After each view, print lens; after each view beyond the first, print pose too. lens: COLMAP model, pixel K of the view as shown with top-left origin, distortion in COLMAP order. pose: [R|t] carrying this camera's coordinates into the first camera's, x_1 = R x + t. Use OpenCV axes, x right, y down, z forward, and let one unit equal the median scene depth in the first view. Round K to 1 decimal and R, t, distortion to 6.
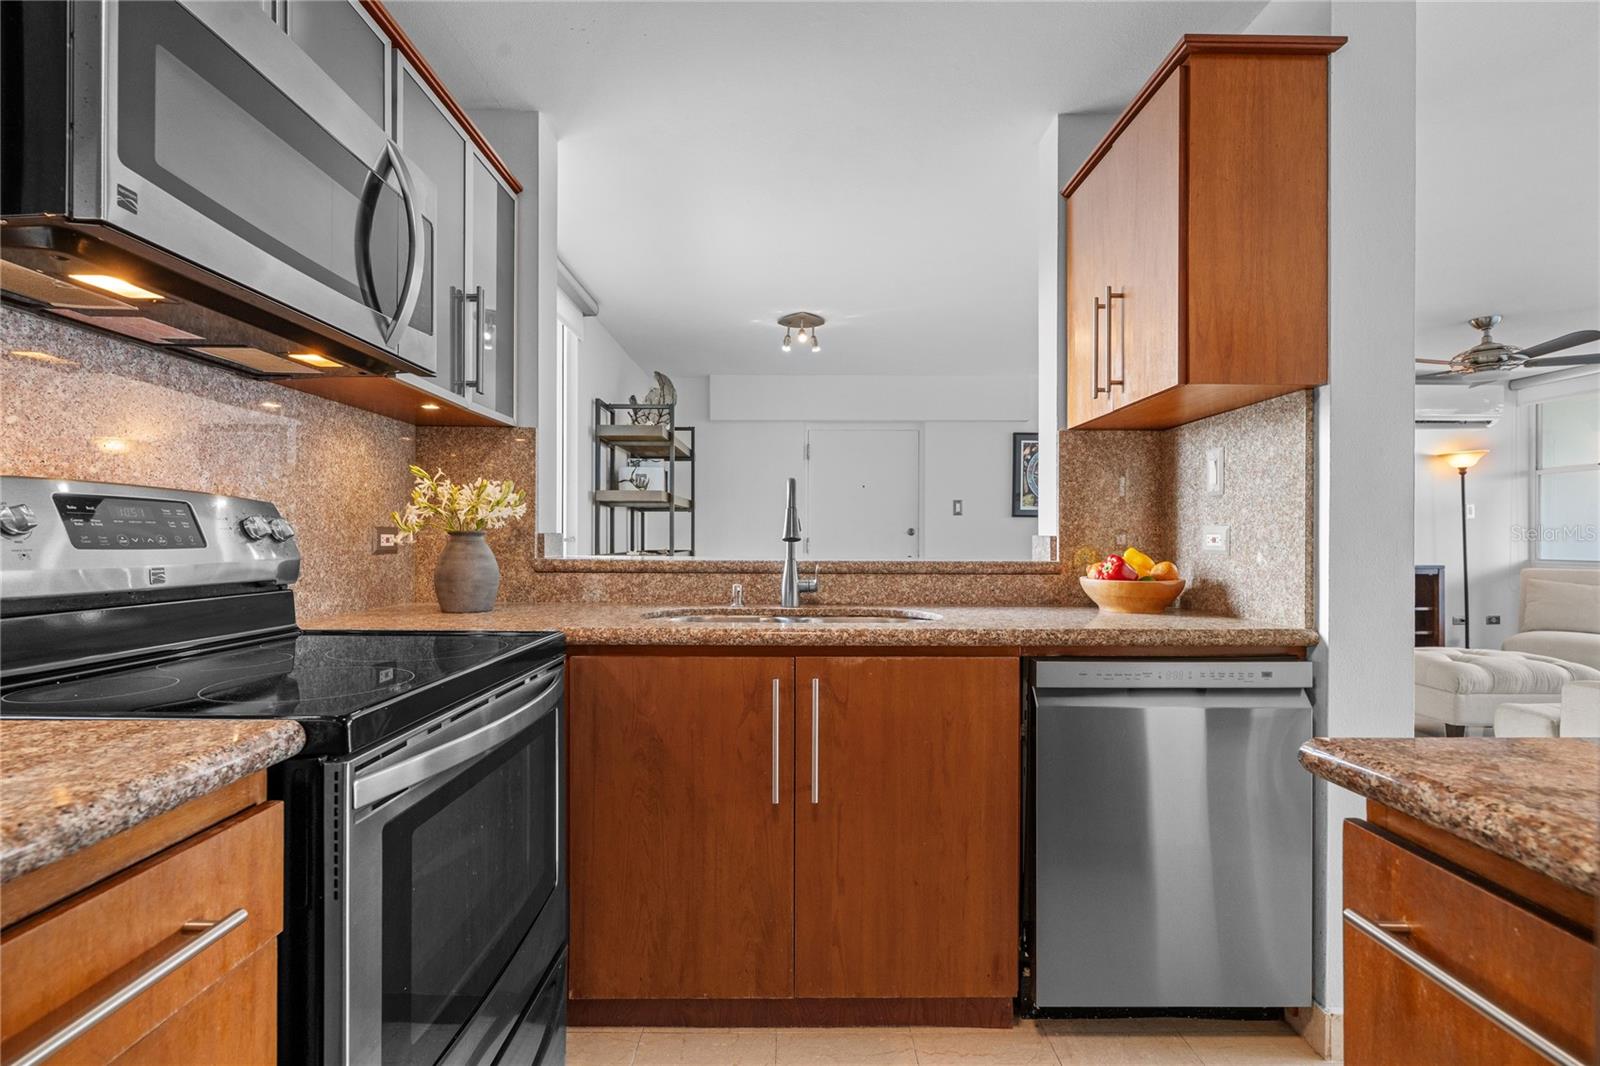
lens RADIAL K [[715.3, 0, 801.1], [0, 715.3, 531.0], [0, 0, 1]] dist [0.000531, -0.000023]
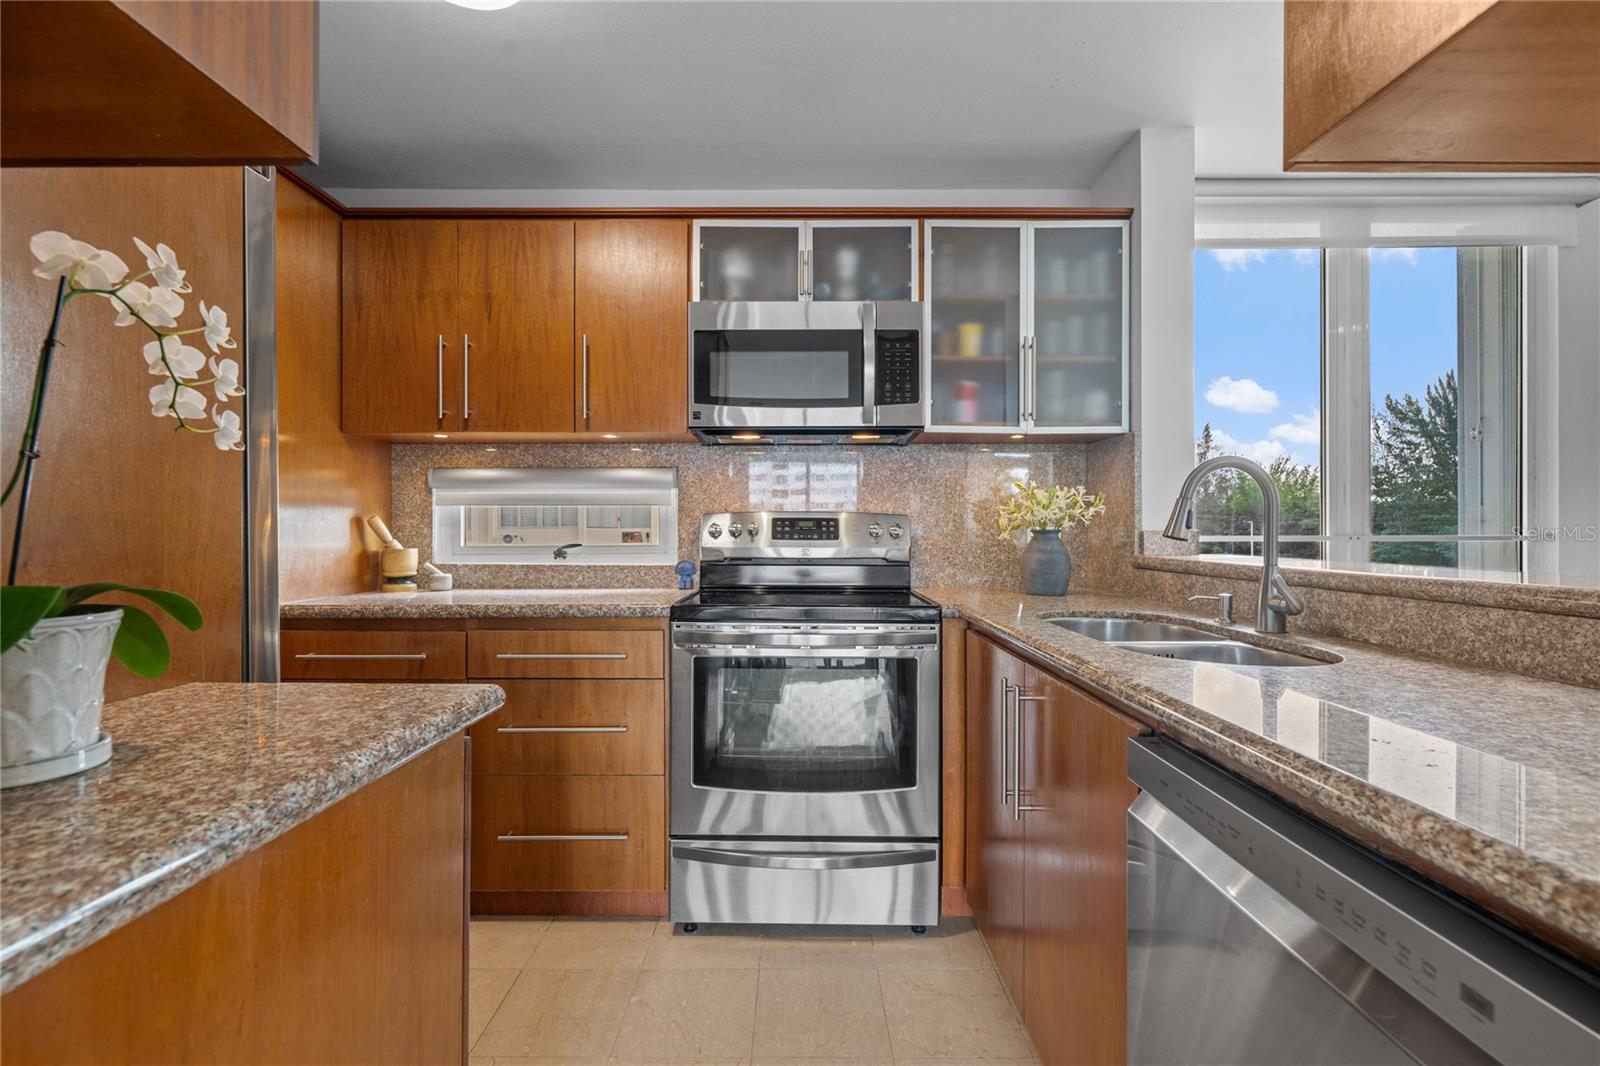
lens RADIAL K [[715.3, 0, 800.8], [0, 715.3, 524.2], [0, 0, 1]] dist [0.000531, -0.000023]
pose [[-0.020837, -0.015438, -0.999664, 0.685365], [0.005265, 0.999865, -0.015550, 0.007217], [0.999769, -0.005587, -0.020752, 0.528518]]
